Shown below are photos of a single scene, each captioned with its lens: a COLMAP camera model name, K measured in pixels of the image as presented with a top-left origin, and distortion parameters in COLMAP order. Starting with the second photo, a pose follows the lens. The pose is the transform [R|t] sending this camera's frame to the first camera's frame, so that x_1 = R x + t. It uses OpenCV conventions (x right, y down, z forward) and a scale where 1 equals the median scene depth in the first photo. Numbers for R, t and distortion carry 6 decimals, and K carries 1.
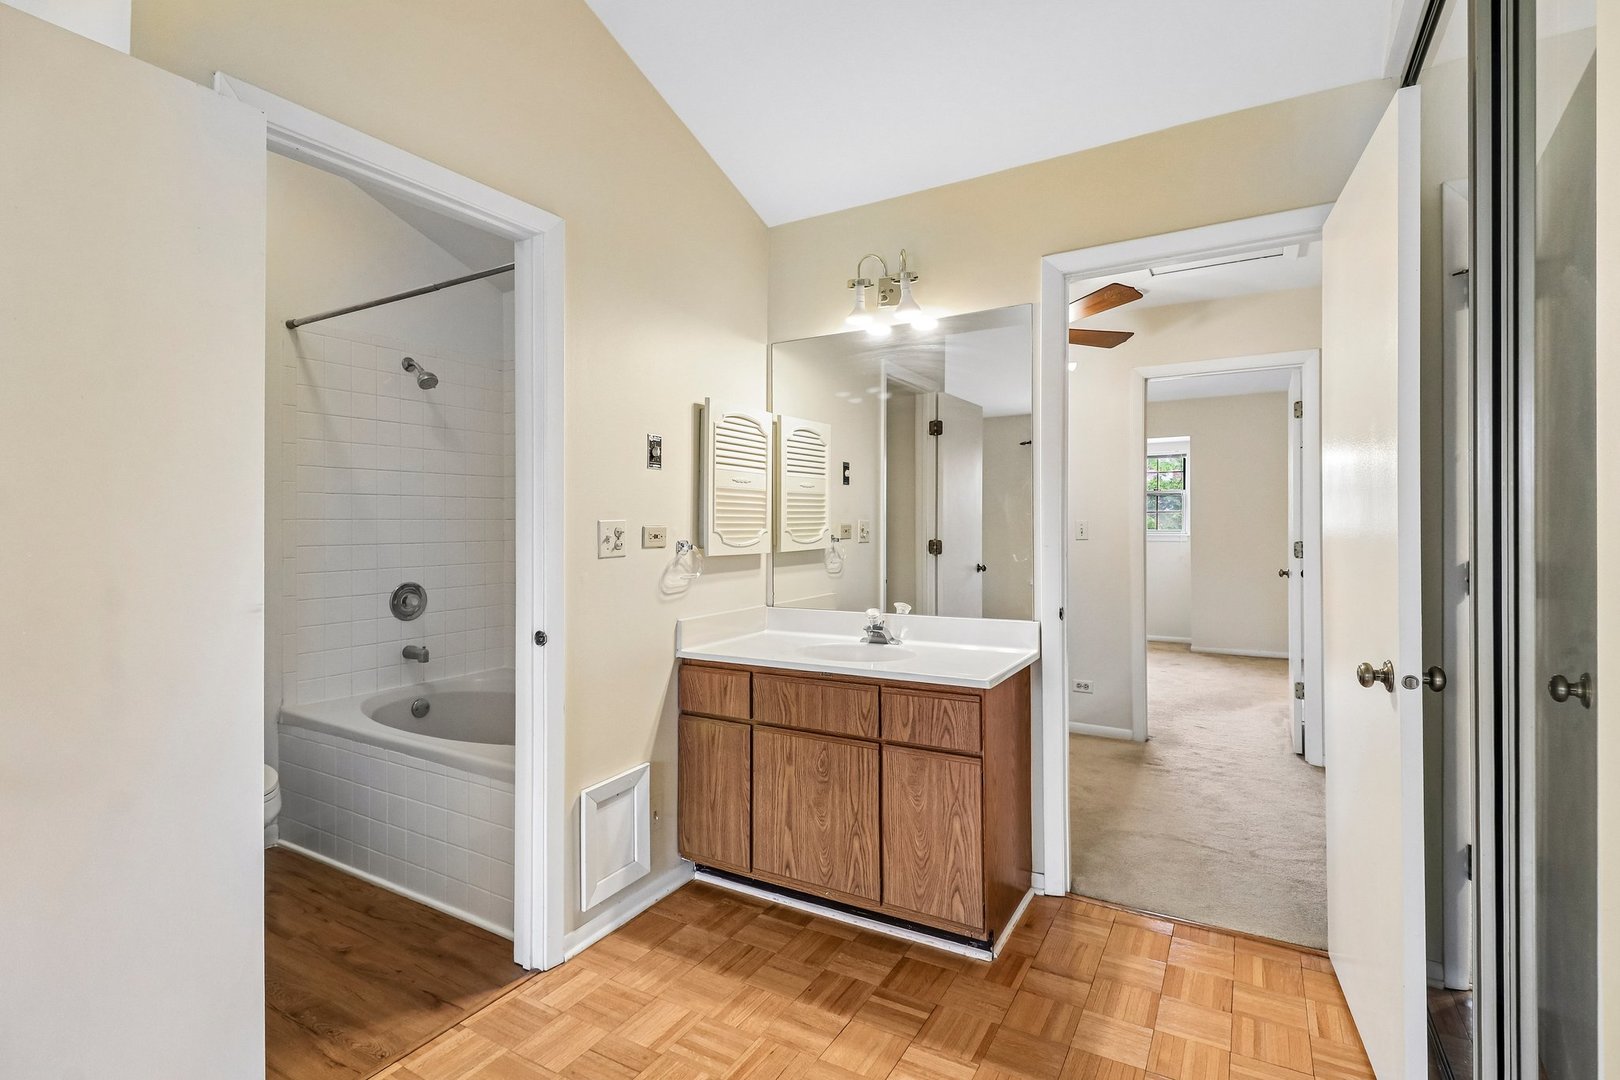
lens RADIAL K [[763.1, 0, 810.0], [0, 763.1, 540.0], [0, 0, 1]] dist [-0.001201, -0.000089]
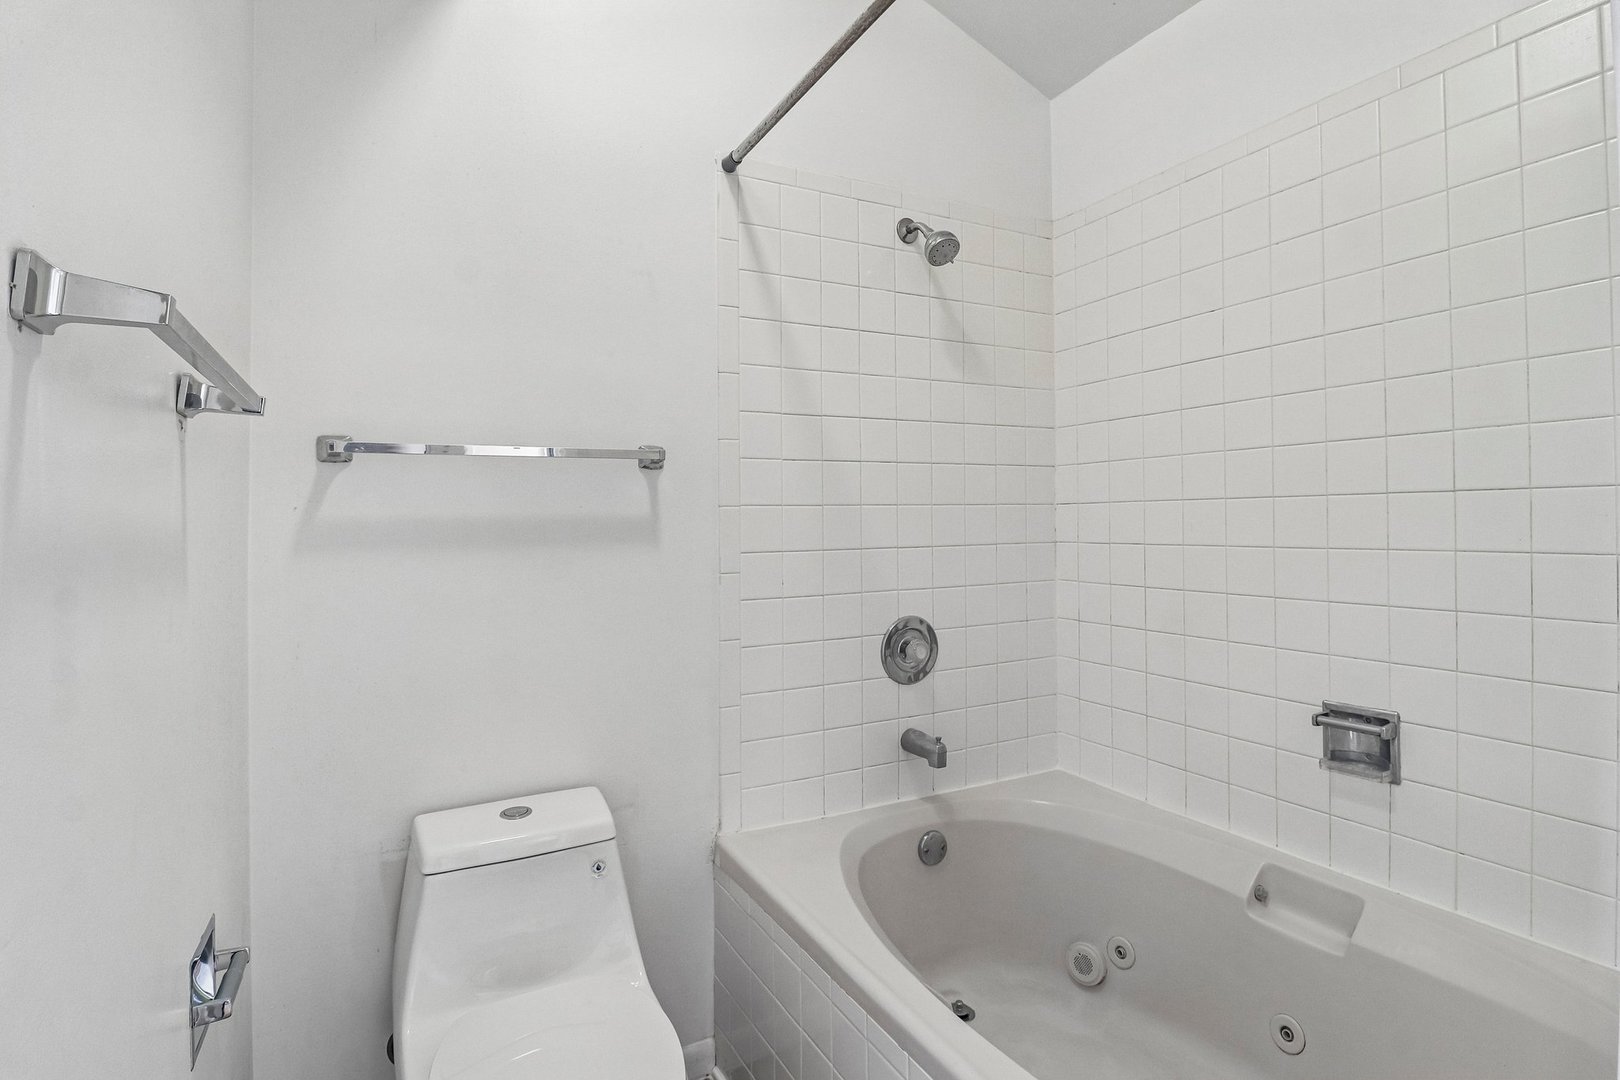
lens RADIAL K [[804.7, 0, 810.0], [0, 804.7, 540.0], [0, 0, 1]] dist [-0.000008, -0.000004]
pose [[0.851401, -0.000512, -0.524515, -0.280308], [0.004750, 0.999966, 0.006735, -0.004811], [0.524494, -0.008225, 0.851375, 0.461397]]
